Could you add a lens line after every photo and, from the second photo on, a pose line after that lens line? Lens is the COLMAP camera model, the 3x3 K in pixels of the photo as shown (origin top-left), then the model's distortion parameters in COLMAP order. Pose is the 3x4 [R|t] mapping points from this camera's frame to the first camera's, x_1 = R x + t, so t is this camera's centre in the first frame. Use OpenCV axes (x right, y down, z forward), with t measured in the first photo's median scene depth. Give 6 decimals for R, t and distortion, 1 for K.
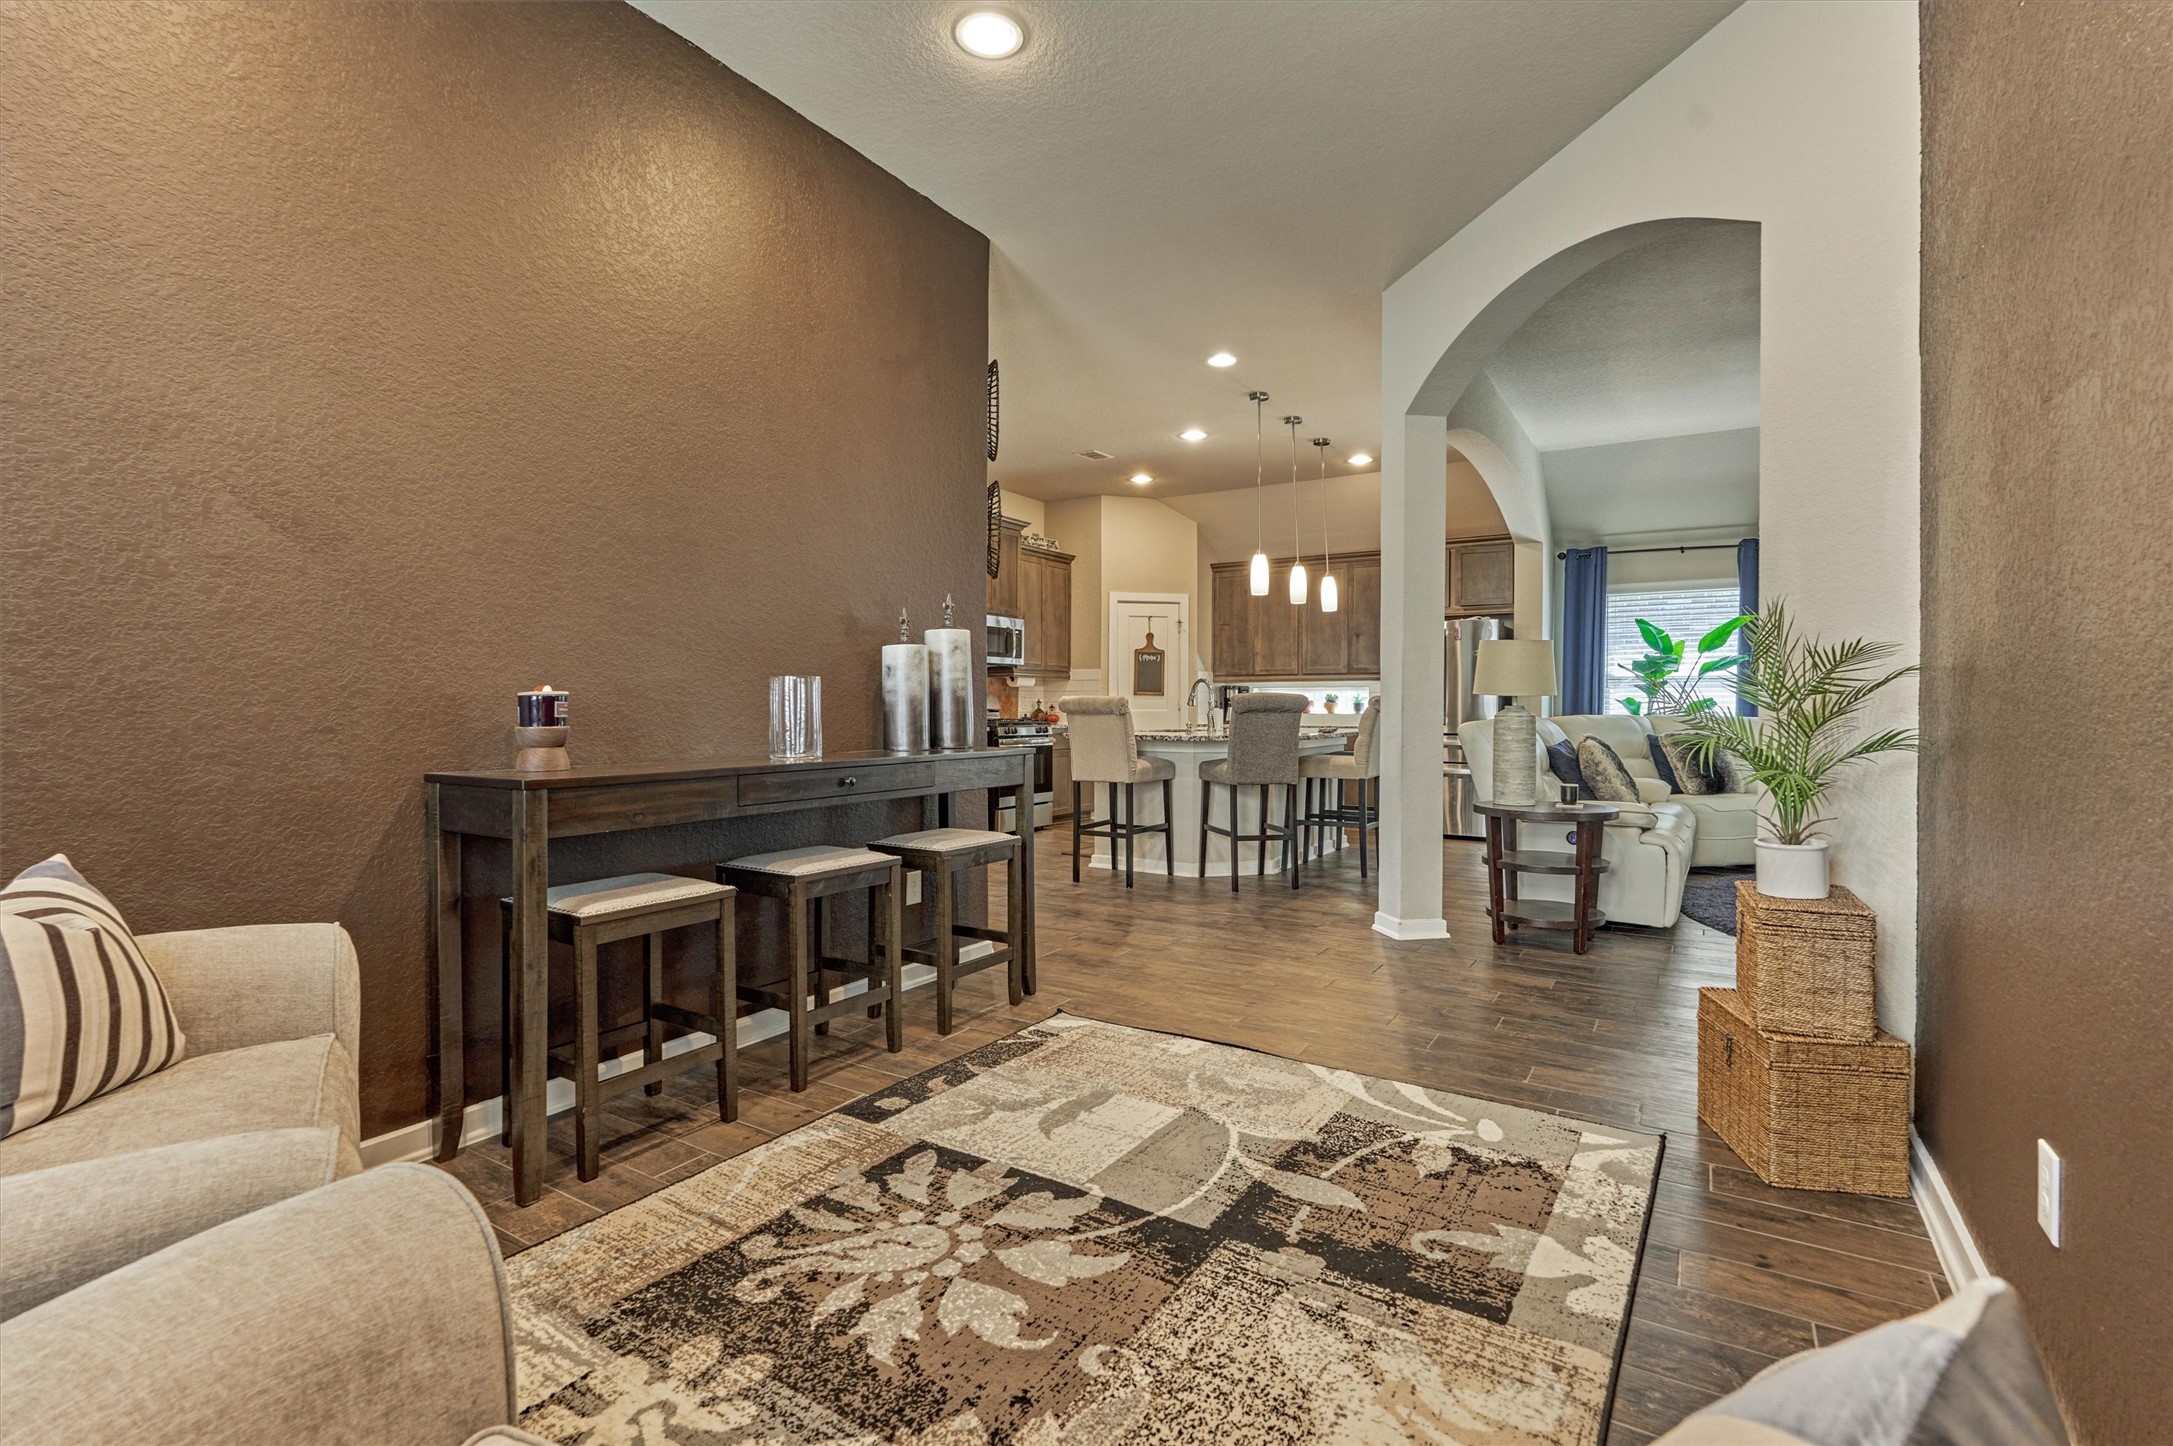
lens RADIAL K [[992.8, 0, 1104.2], [0, 992.8, 708.3], [0, 0, 1]] dist [-0.002179, -0.001468]
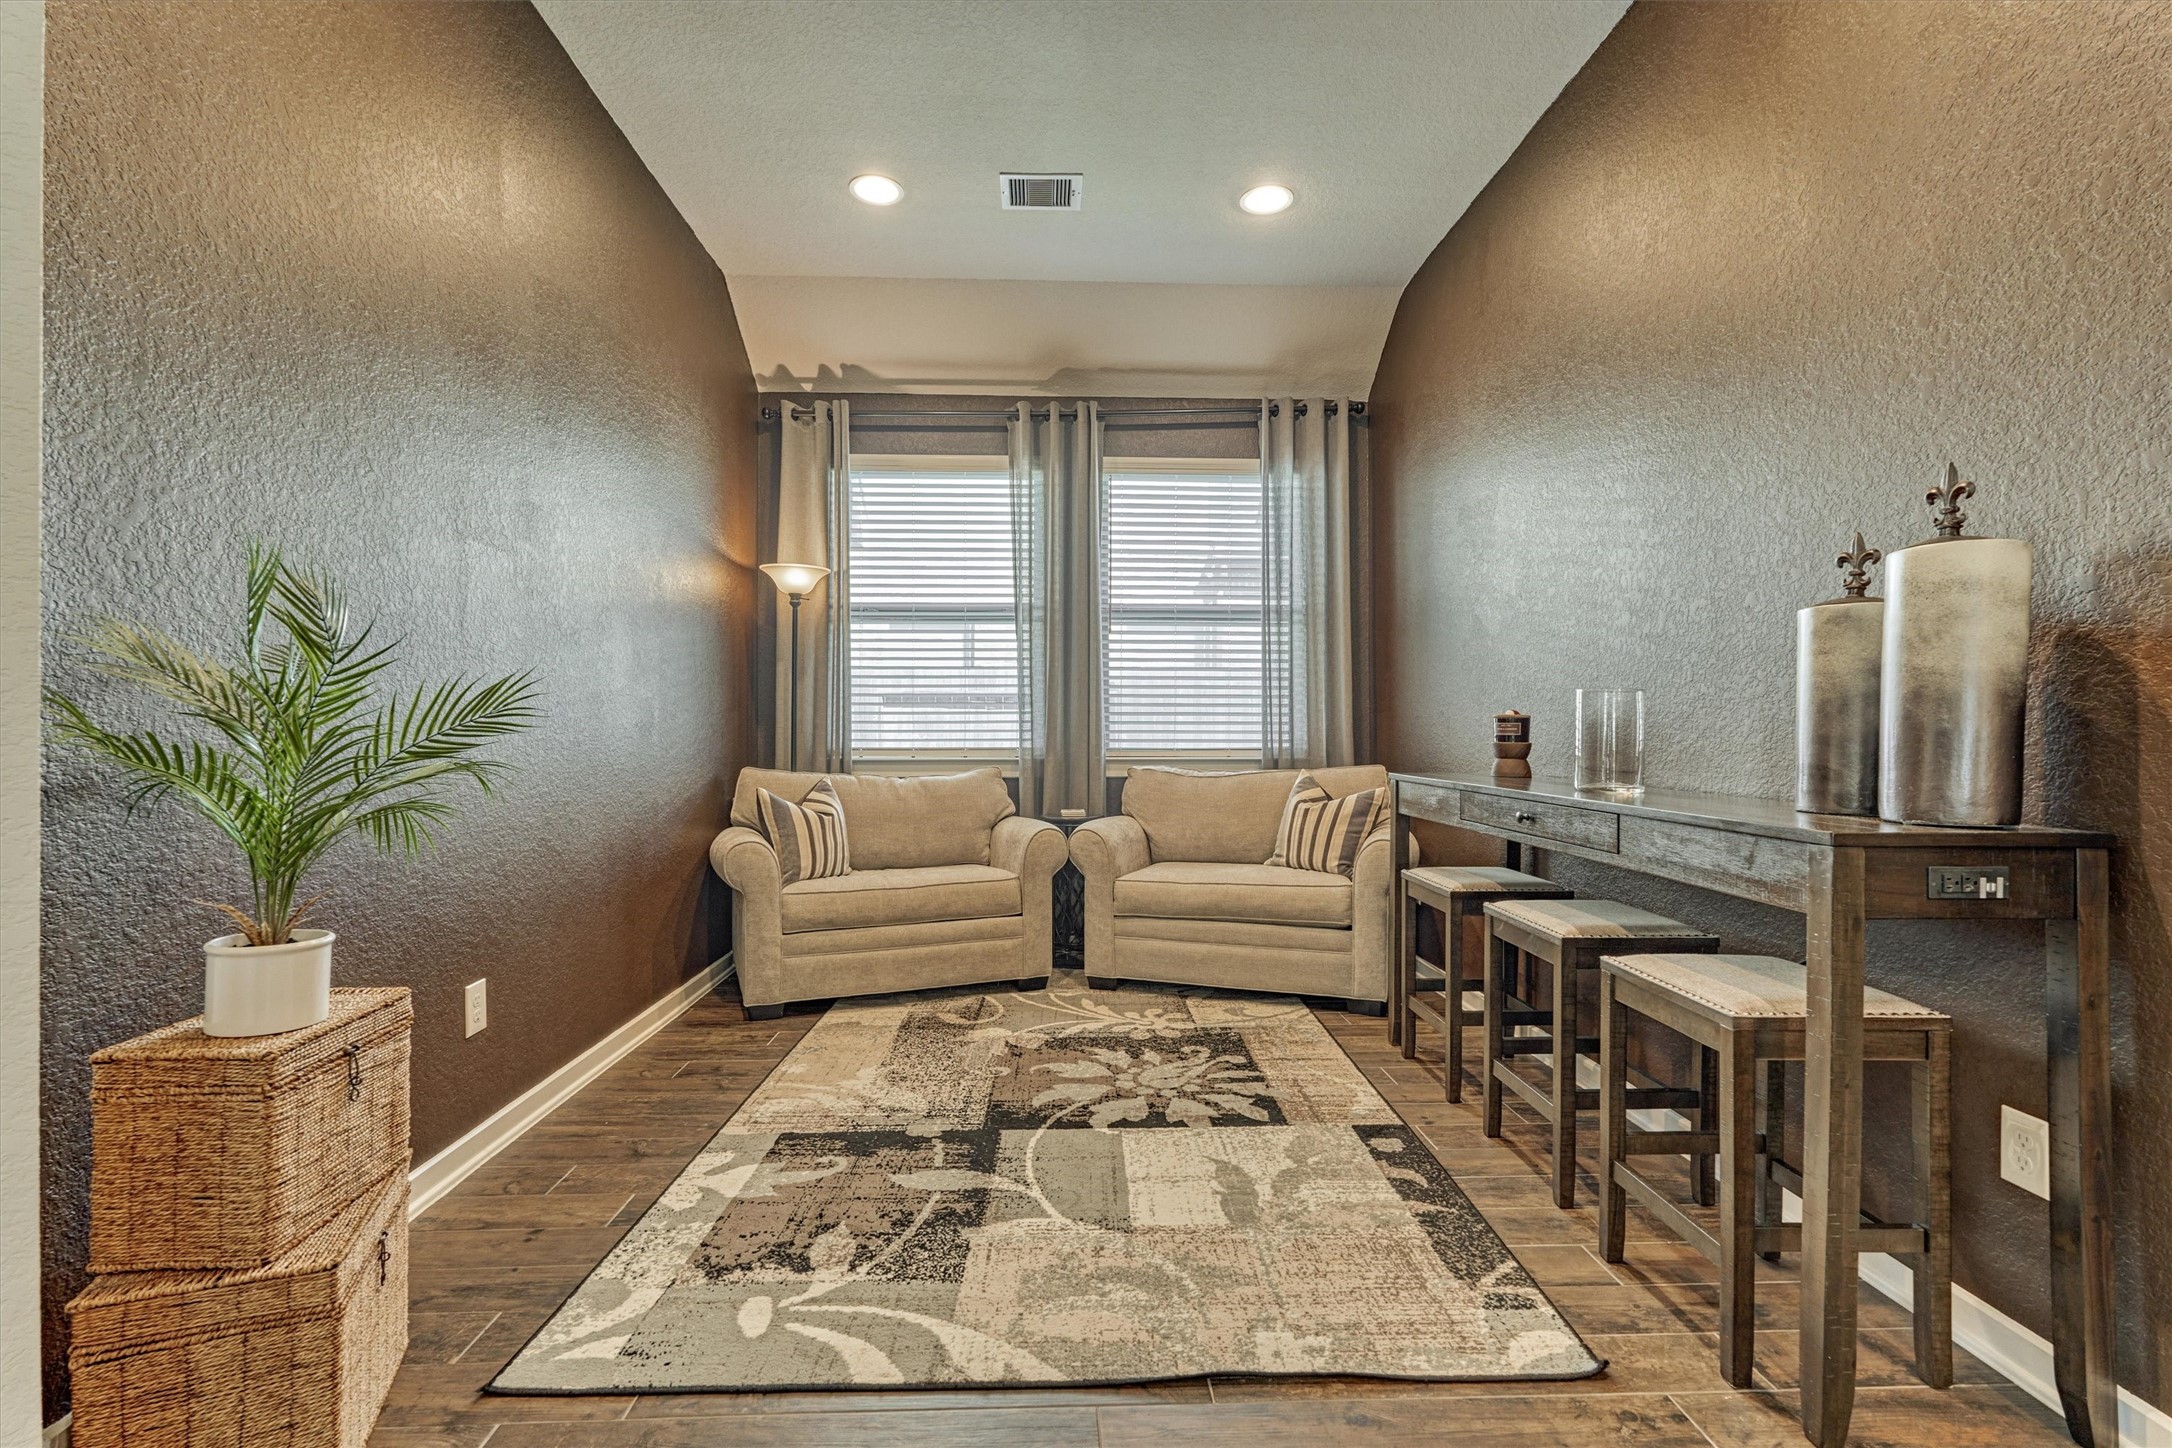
lens RADIAL K [[992.3, 0, 1088.8], [0, 992.3, 723.3], [0, 0, 1]] dist [-0.002179, -0.001468]
pose [[-0.833665, -0.004058, -0.552256, 0.668681], [-0.003740, 0.999992, -0.001701, -0.003745], [0.552258, 0.000647, -0.833673, 1.977429]]
